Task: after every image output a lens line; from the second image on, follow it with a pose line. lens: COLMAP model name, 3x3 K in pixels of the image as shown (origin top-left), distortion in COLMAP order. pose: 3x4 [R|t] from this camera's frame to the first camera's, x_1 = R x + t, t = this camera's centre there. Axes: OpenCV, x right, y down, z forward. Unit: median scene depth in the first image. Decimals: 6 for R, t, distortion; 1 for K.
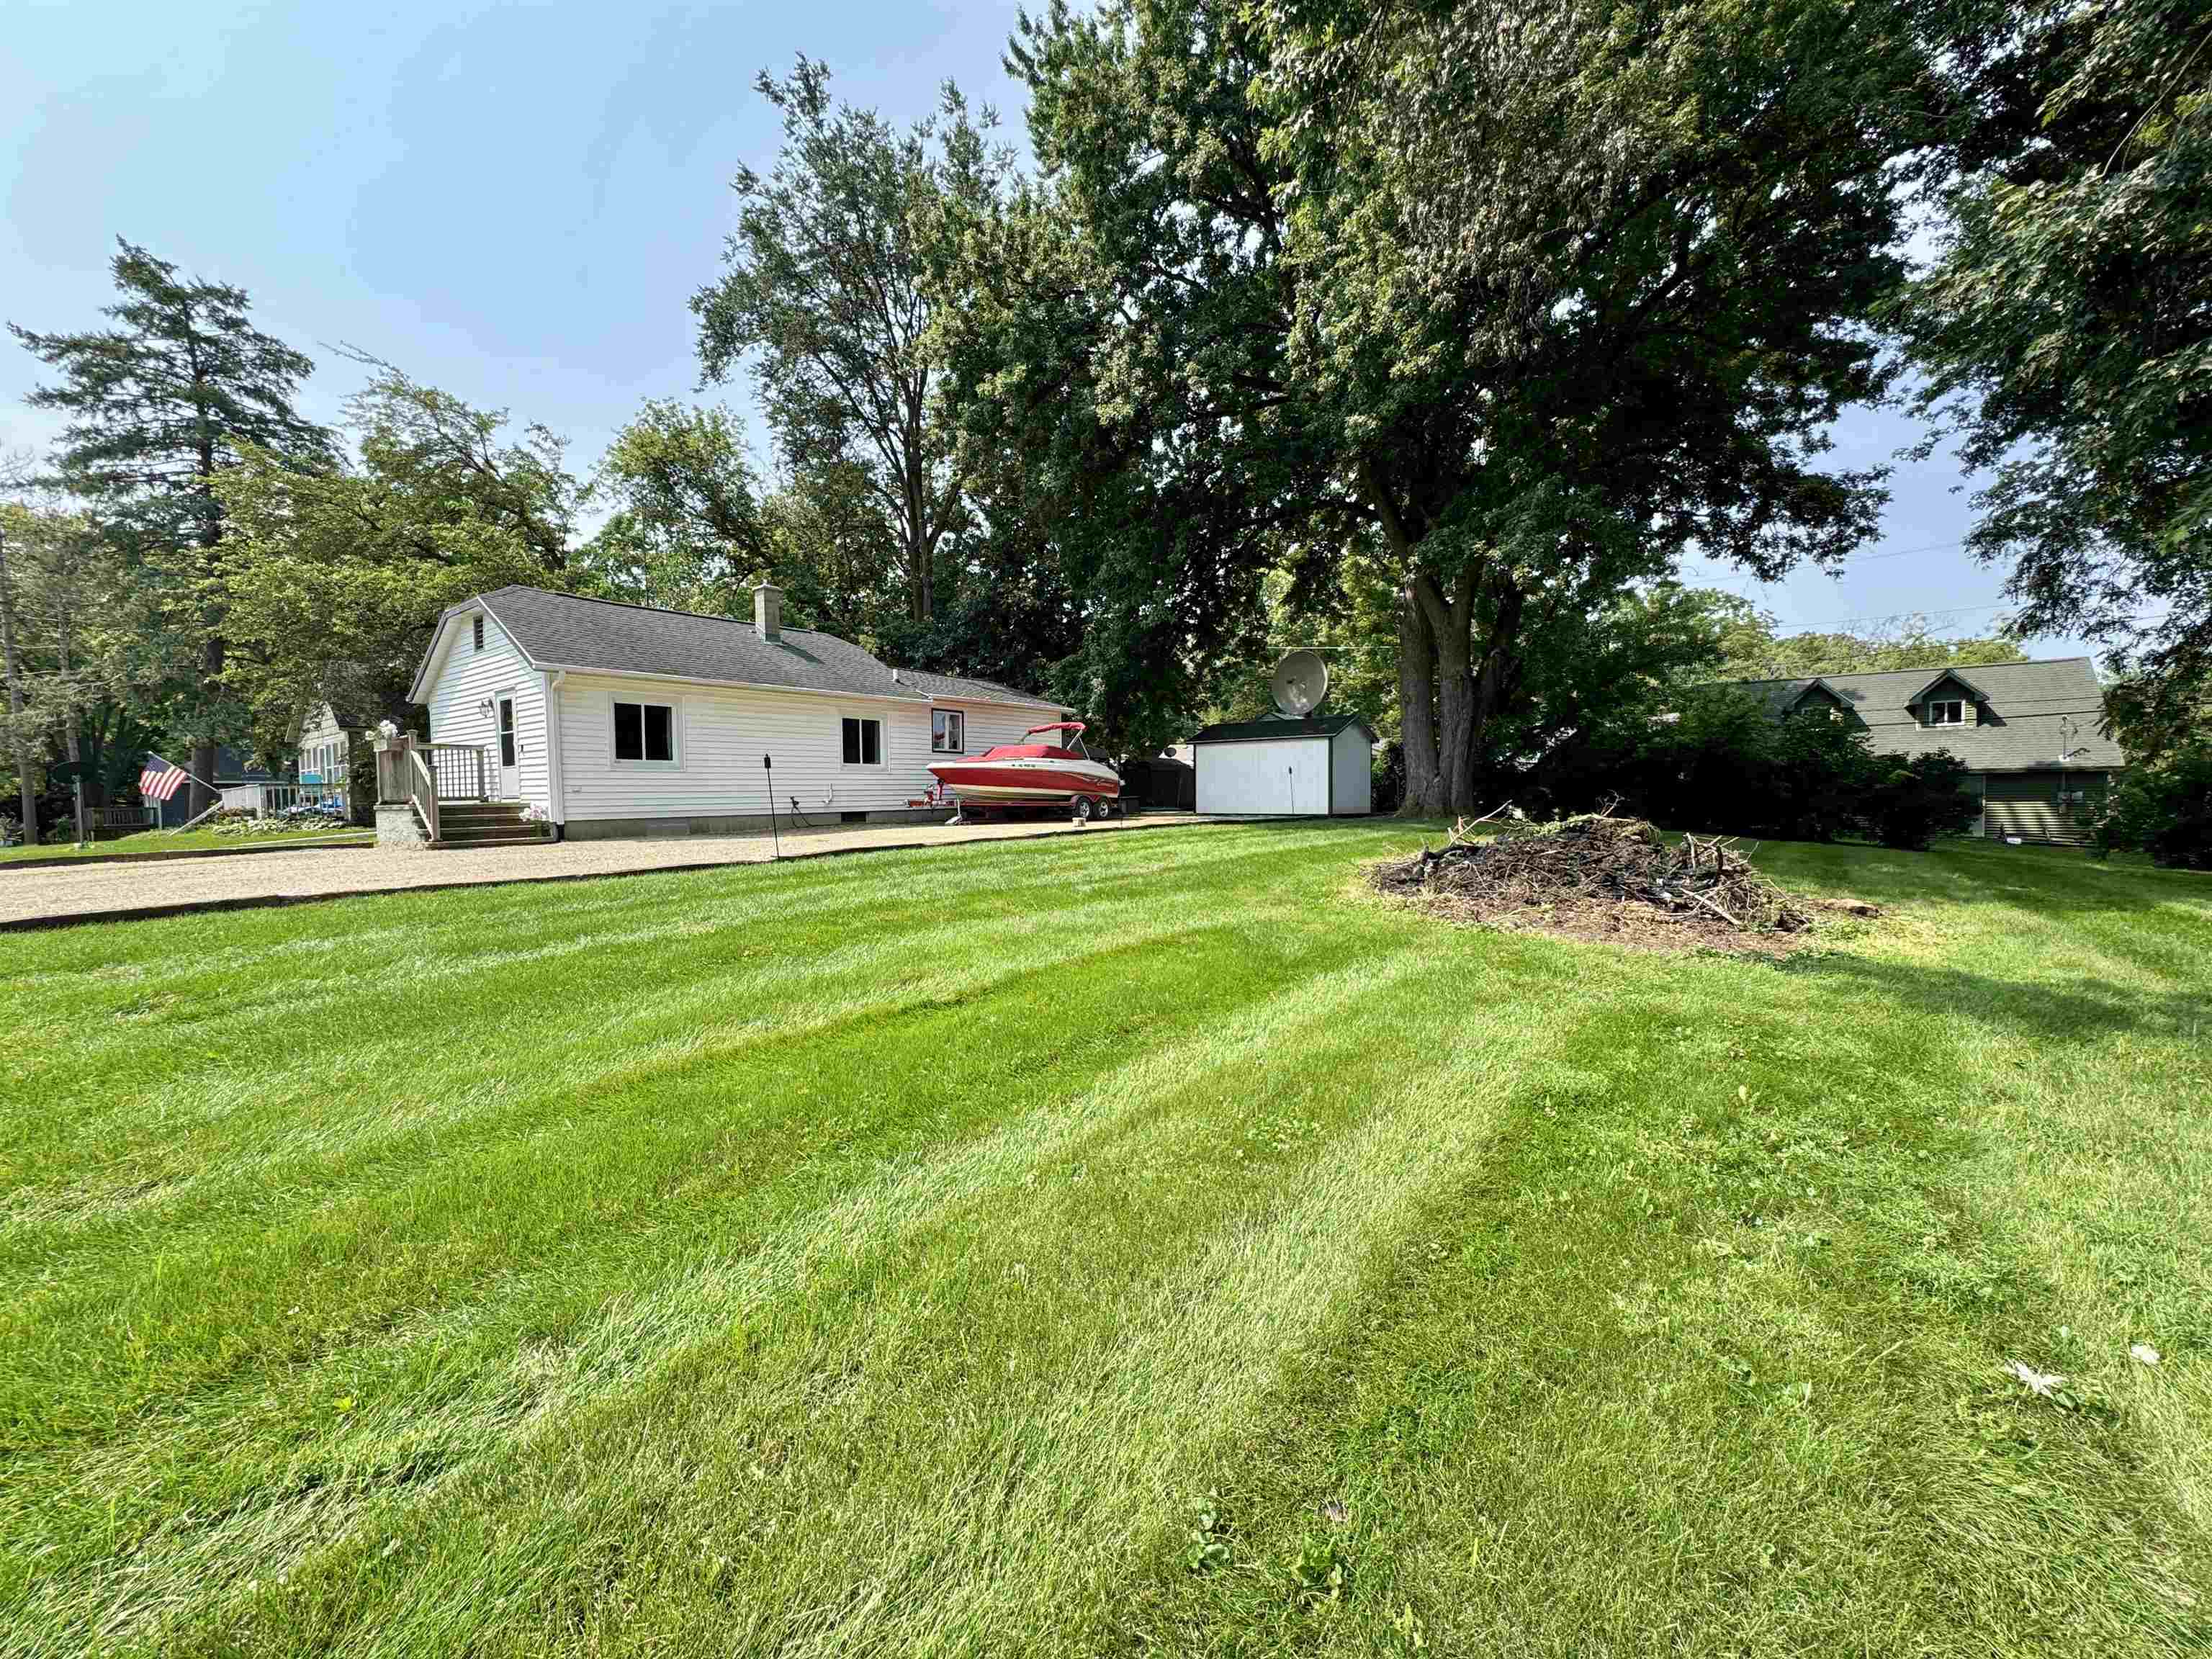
lens RADIAL K [[880.3, 0, 1106.0], [0, 880.3, 829.5], [0, 0, 1]] dist [-0.001429, 0.000076]
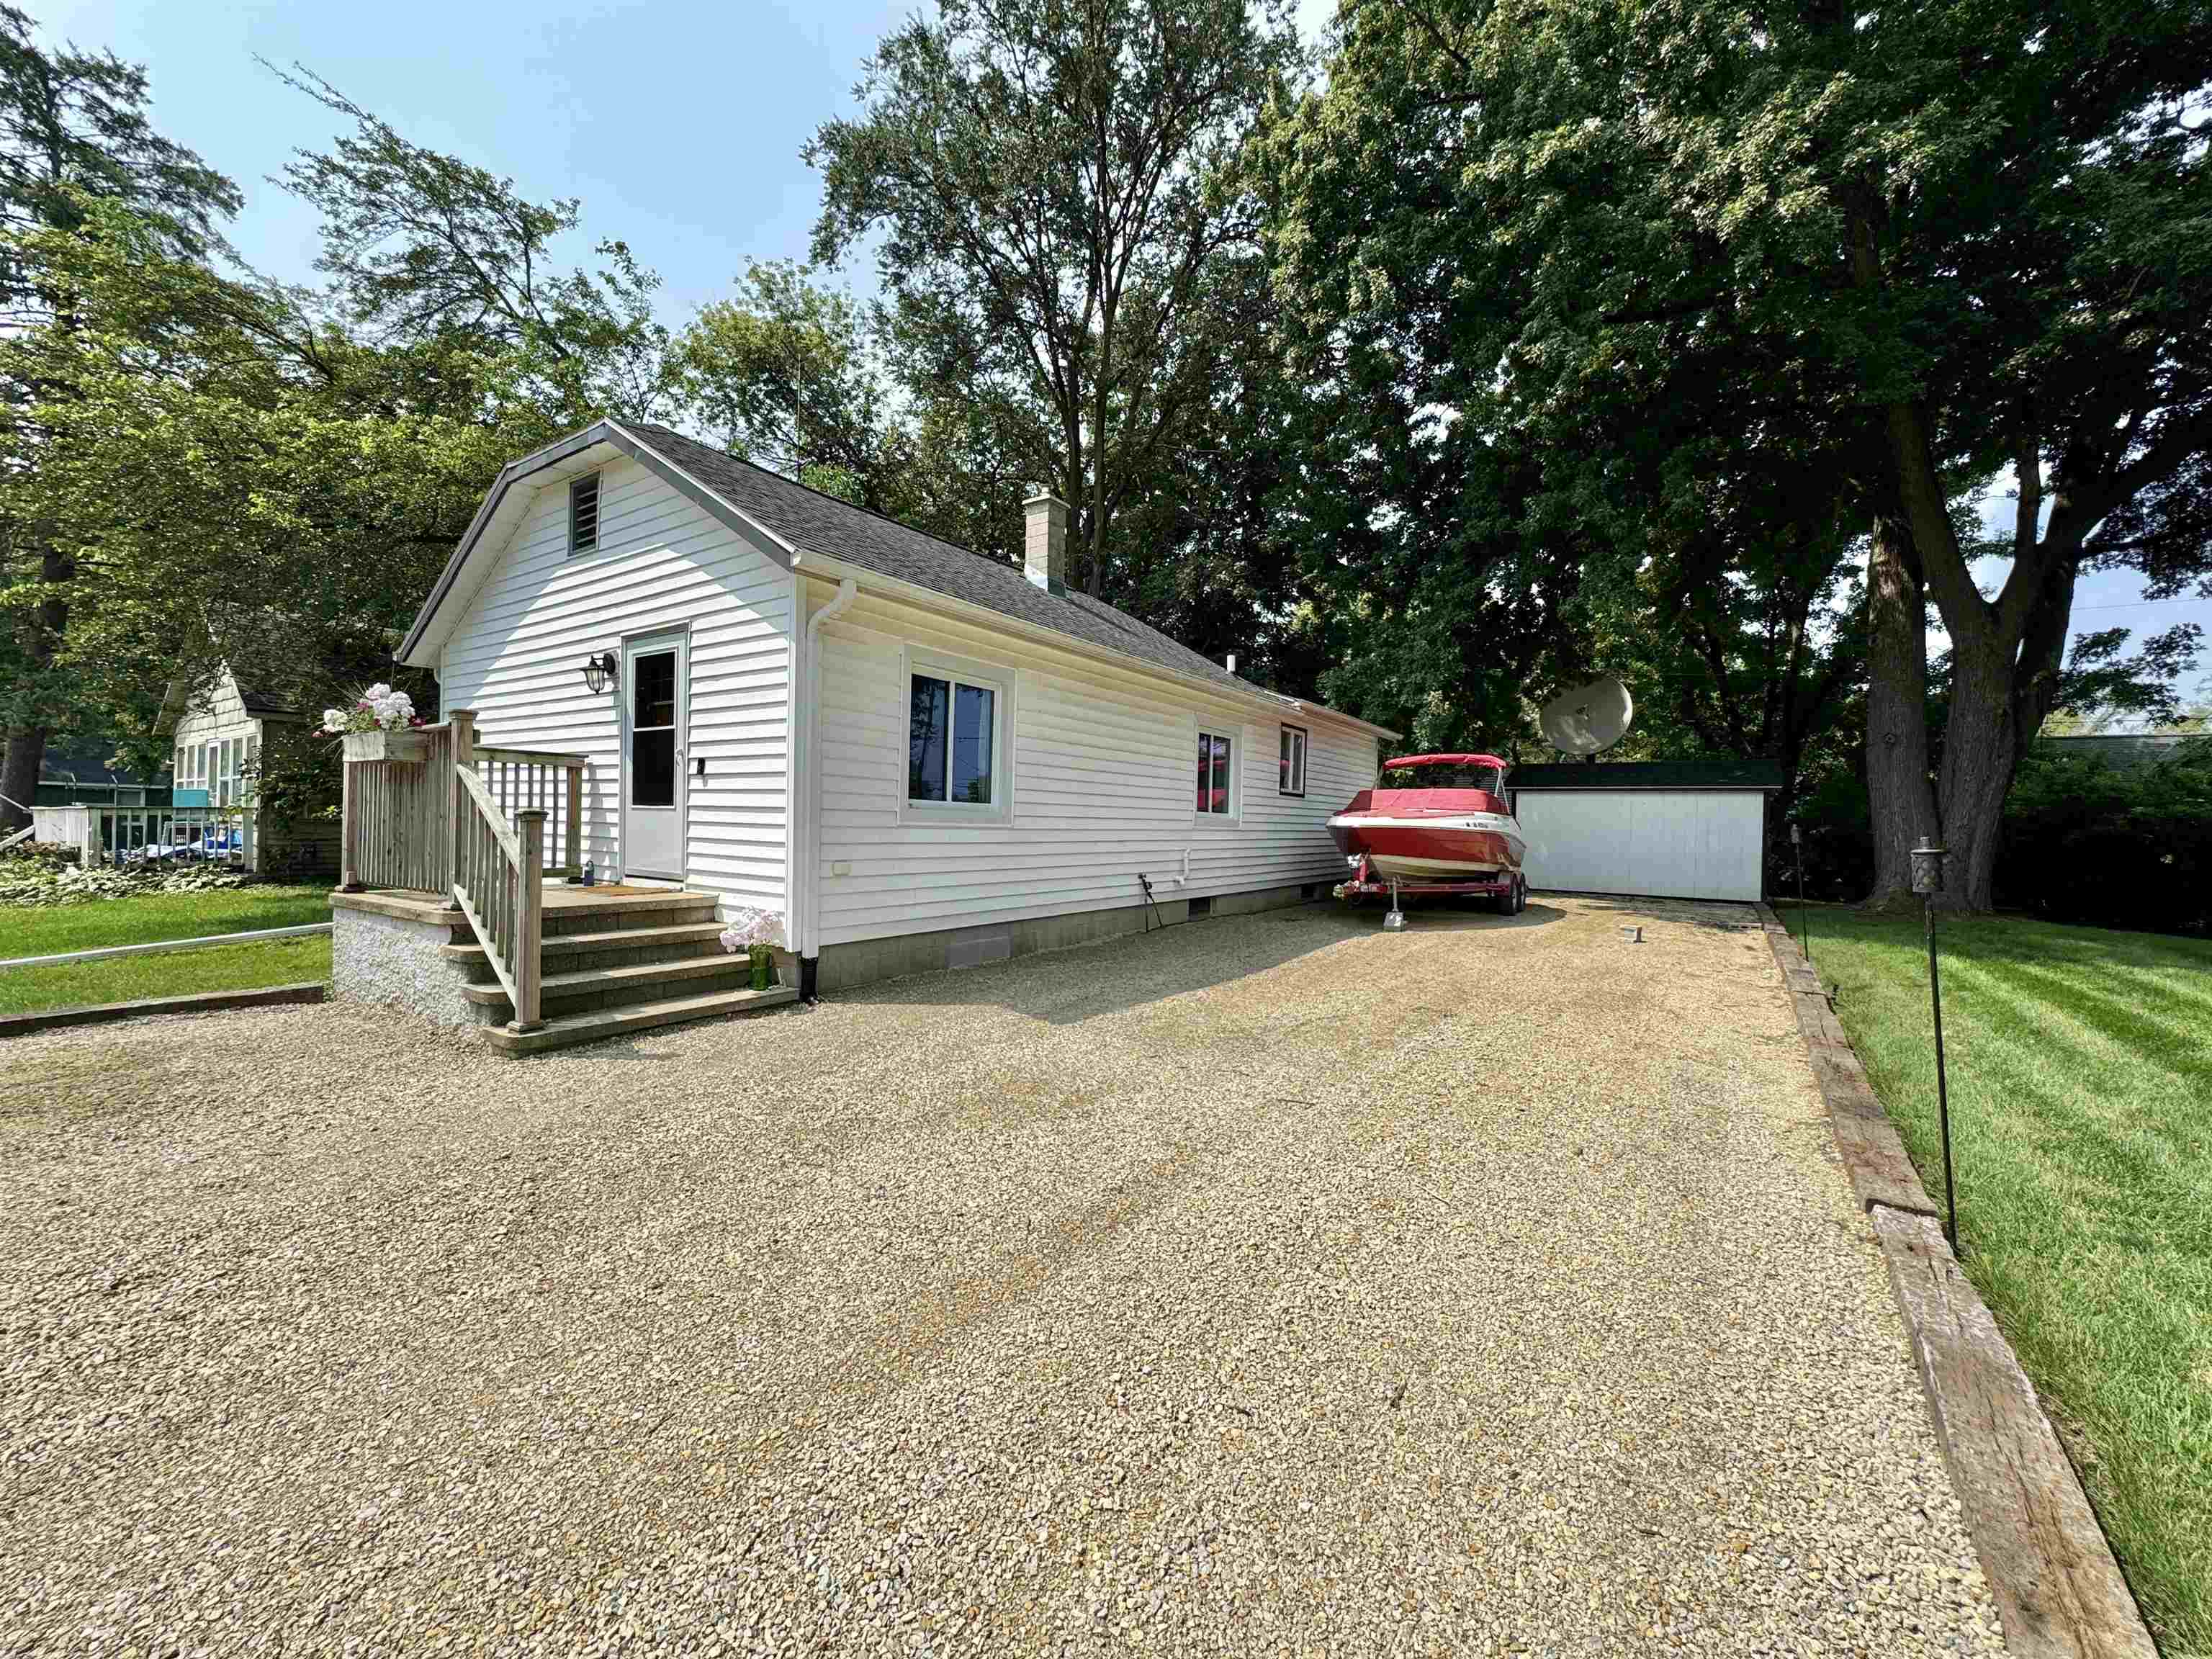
lens RADIAL K [[880.3, 0, 1106.0], [0, 880.3, 829.5], [0, 0, 1]] dist [-0.001429, 0.000076]
pose [[0.997362, 0.035708, 0.063193, -0.349750], [-0.033496, 0.998800, -0.035723, -0.037624], [-0.064393, 0.033512, 0.997362, 0.397859]]
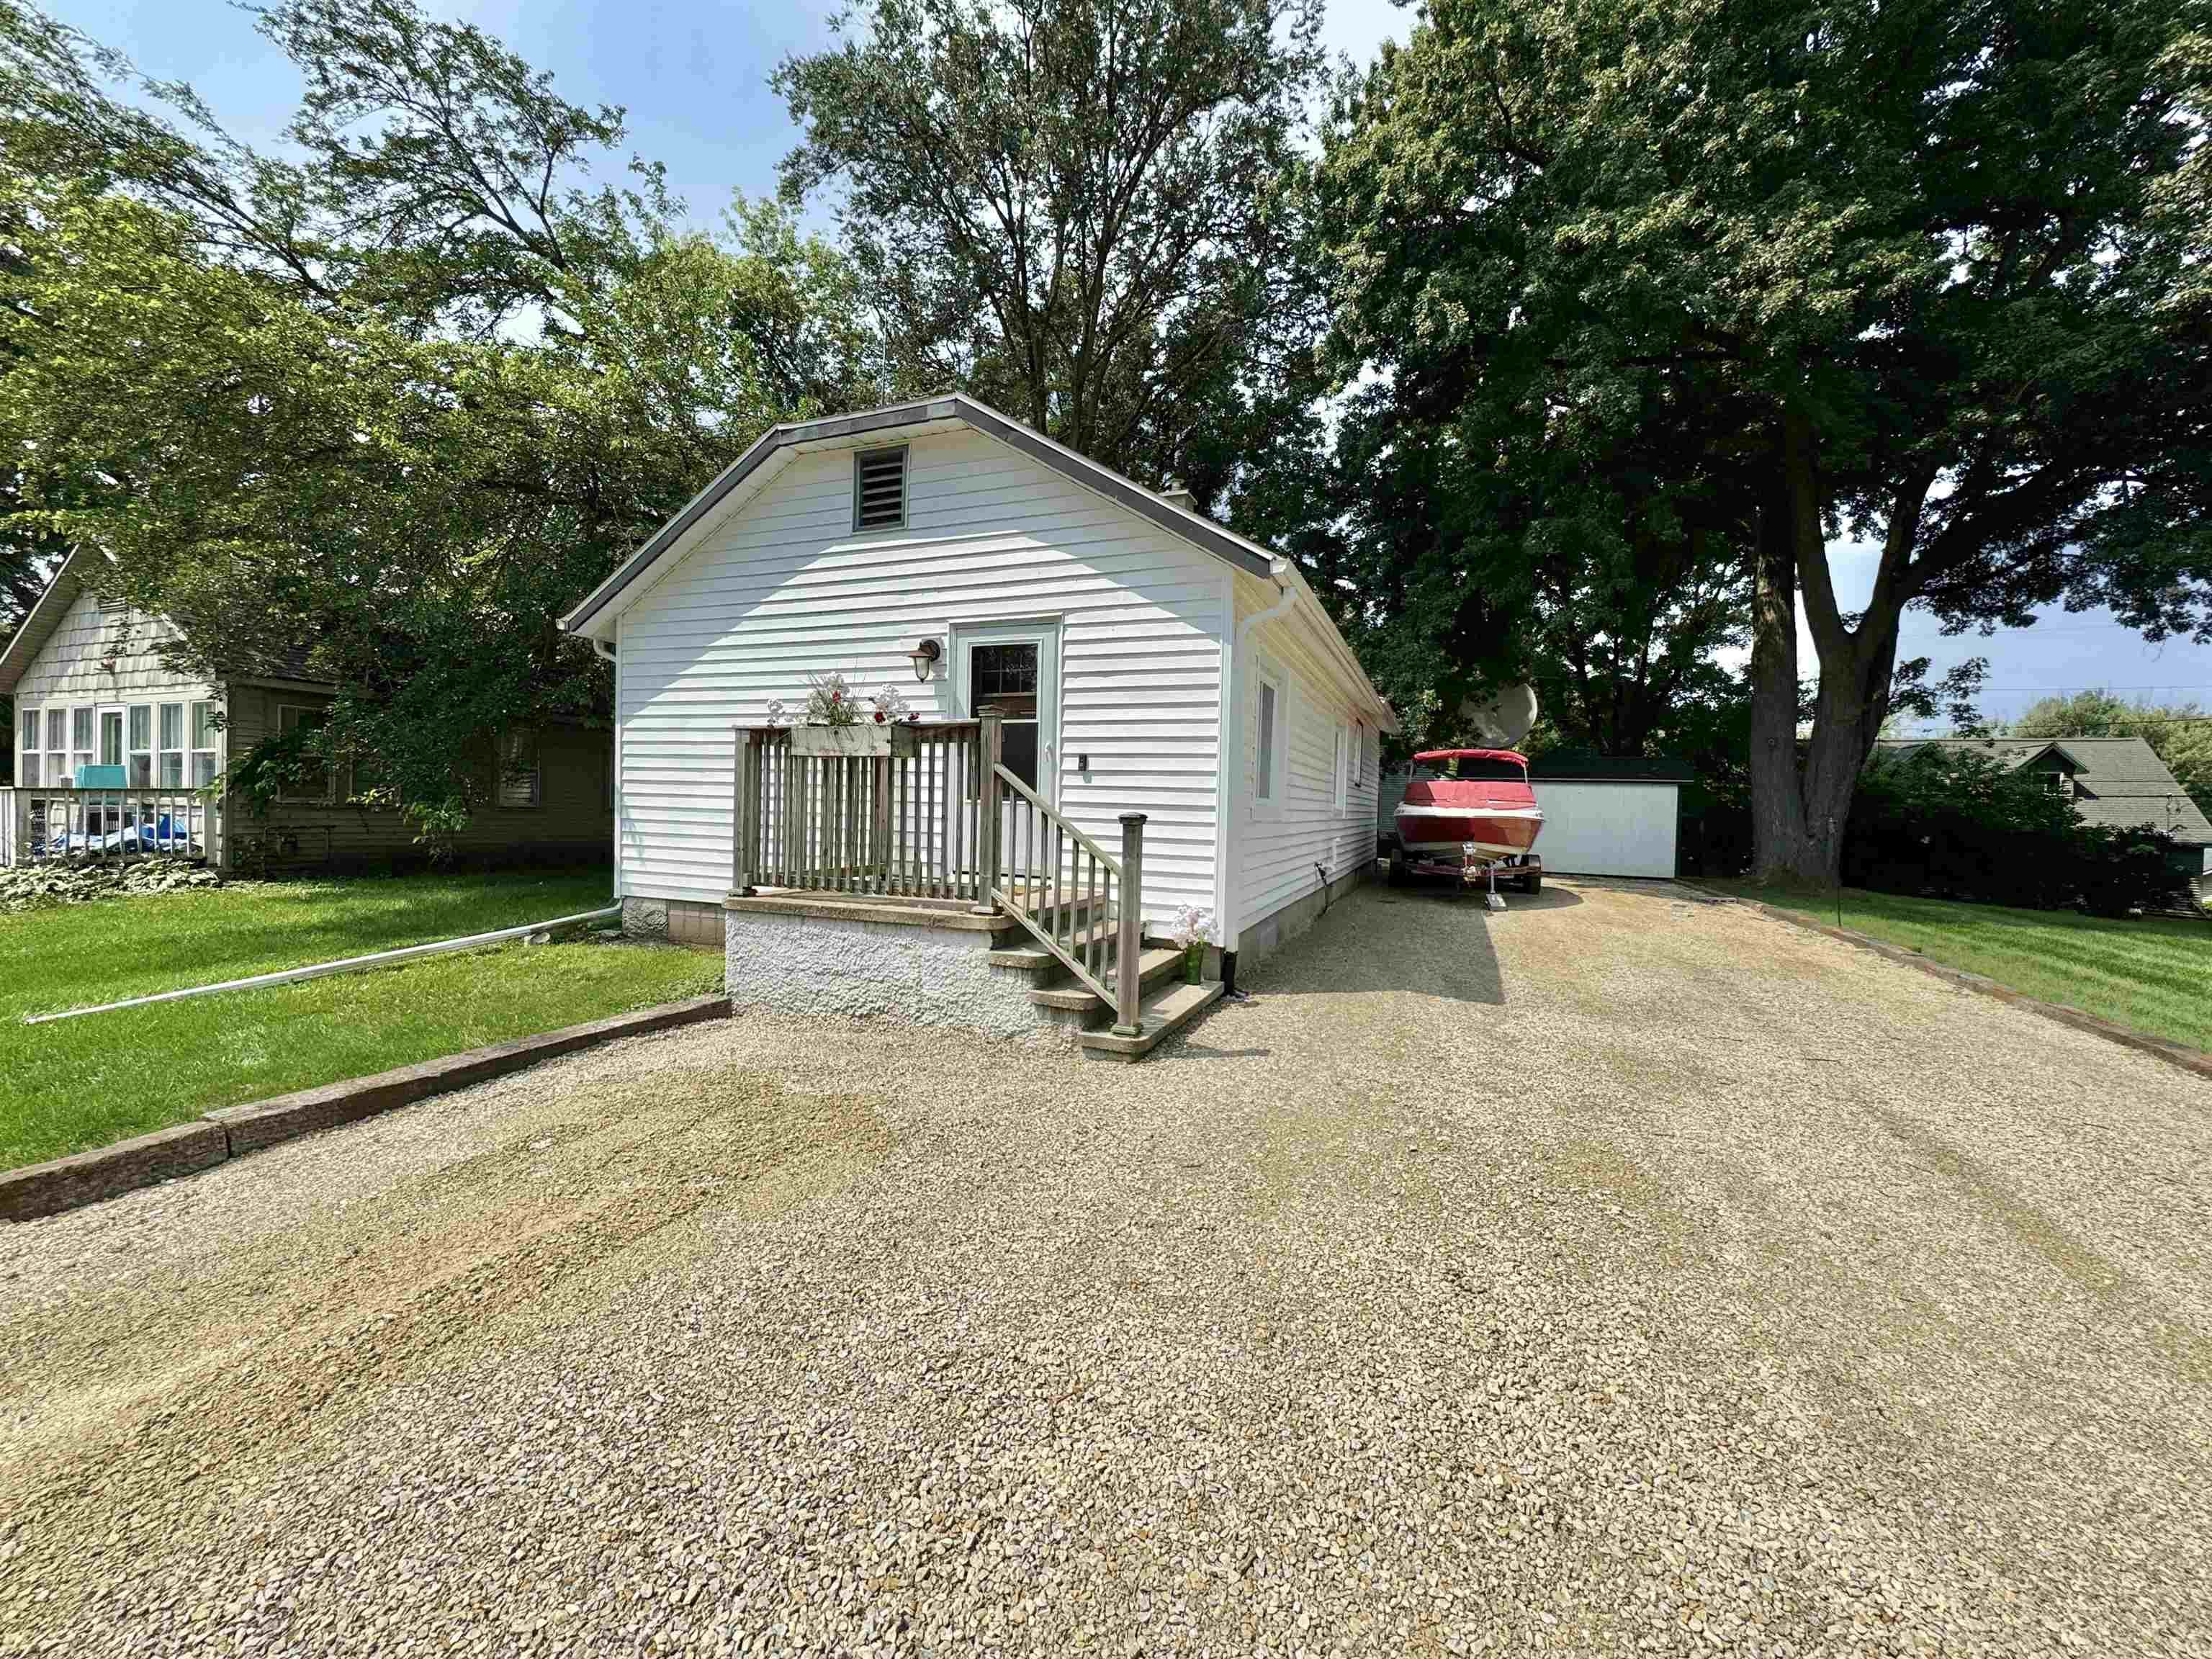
lens RADIAL K [[880.3, 0, 1106.0], [0, 880.3, 829.5], [0, 0, 1]] dist [-0.001429, 0.000076]
pose [[0.961660, 0.033183, 0.272230, -0.544751], [-0.029341, 0.999404, -0.018172, -0.037446], [-0.272671, 0.009487, 0.962061, 0.416900]]
